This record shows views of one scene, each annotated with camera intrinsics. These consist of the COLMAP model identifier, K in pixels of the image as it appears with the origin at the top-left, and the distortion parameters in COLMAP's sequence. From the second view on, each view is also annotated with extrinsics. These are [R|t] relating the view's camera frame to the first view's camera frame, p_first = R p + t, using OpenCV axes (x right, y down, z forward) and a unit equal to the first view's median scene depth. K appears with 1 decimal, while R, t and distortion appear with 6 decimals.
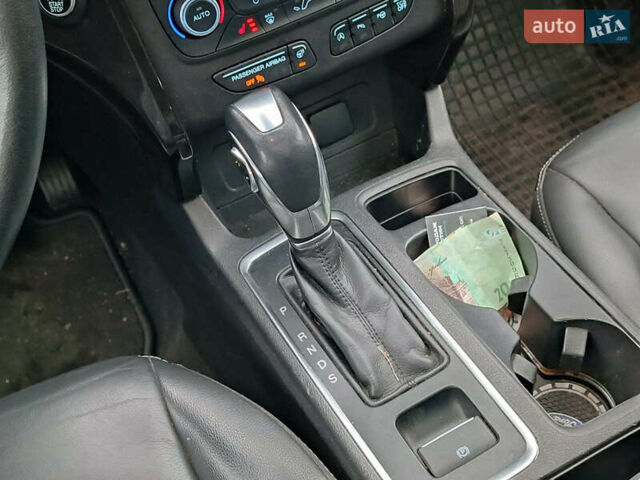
lens RADIAL K [[943.8, 0, 320.0], [0, 943.8, 240.0], [0, 0, 1]] dist [0.101201, -0.020458]
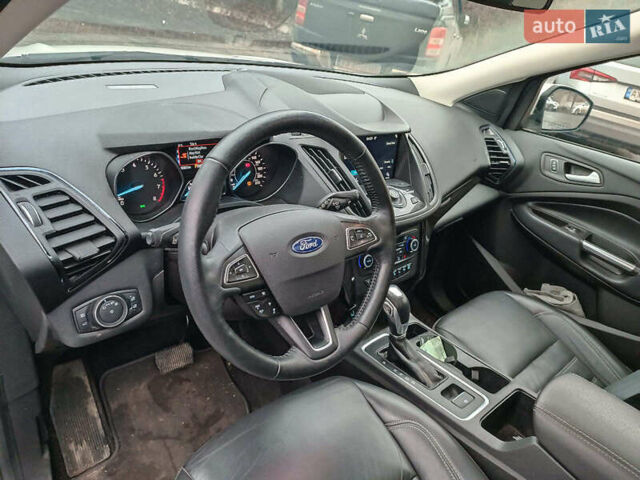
lens RADIAL K [[468.0, 0, 320.0], [0, 468.0, 240.0], [0, 0, 1]] dist [0.051641, 0.001142]
pose [[0.932239, 0.134022, 0.336109, -0.781068], [-0.003112, 0.931813, -0.362926, 0.256993], [-0.361831, 0.337287, 0.869089, -0.313315]]
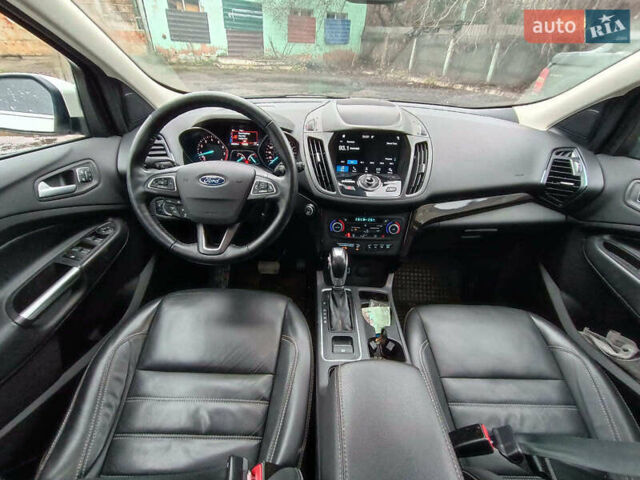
lens RADIAL K [[292.0, 0, 320.0], [0, 292.0, 240.0], [0, 0, 1]] dist [0.001218, 0.000070]
pose [[0.862699, 0.379098, -0.334717, 0.253012], [-0.458978, 0.864837, -0.203459, 0.105791], [0.212345, 0.329152, 0.920092, -0.179523]]
